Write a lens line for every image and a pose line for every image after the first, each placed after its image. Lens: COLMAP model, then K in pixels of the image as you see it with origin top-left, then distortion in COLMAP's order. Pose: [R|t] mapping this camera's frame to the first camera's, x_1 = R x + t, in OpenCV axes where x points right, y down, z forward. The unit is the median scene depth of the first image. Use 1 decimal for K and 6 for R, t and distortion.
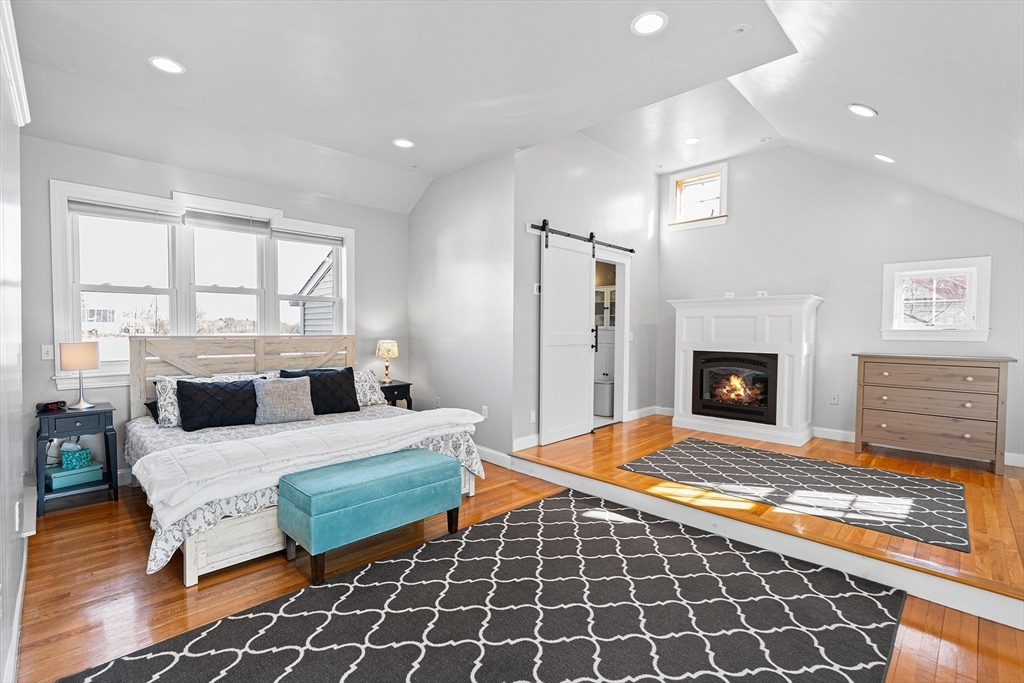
lens RADIAL K [[456.8, 0, 512.0], [0, 456.8, 341.5], [0, 0, 1]] dist [-0.003436, 0.000127]
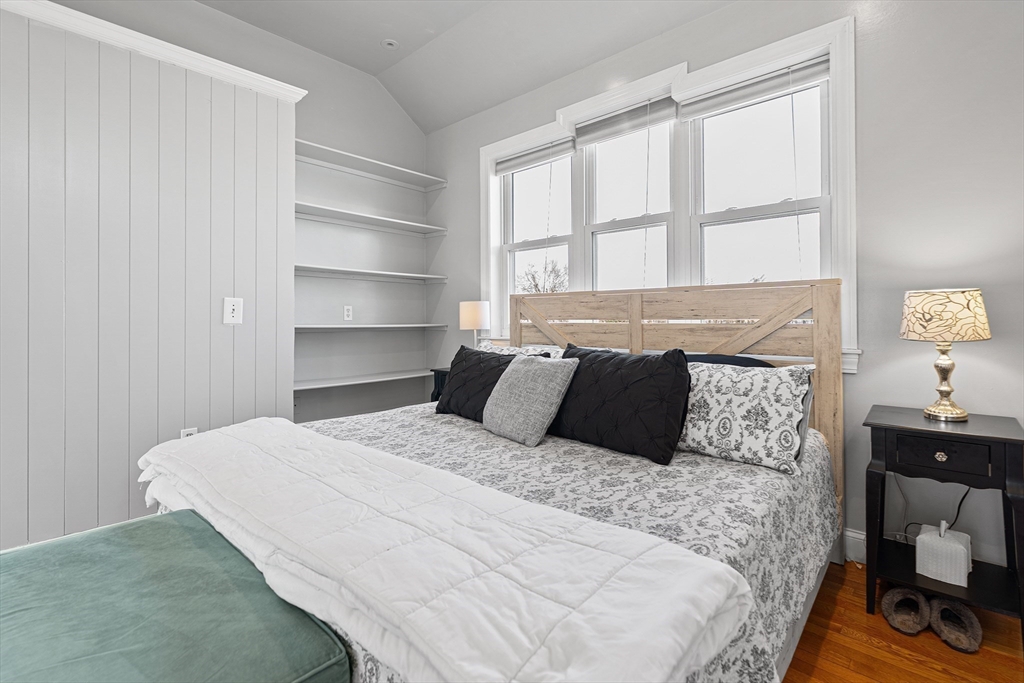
lens RADIAL K [[464.8, 0, 508.6], [0, 464.8, 323.5], [0, 0, 1]] dist [-0.013474, 0.006192]
pose [[0.049972, 0.002143, -0.998748, 0.042959], [-0.025164, 0.999683, 0.000886, 0.034832], [0.998434, 0.025088, 0.050010, 0.784655]]
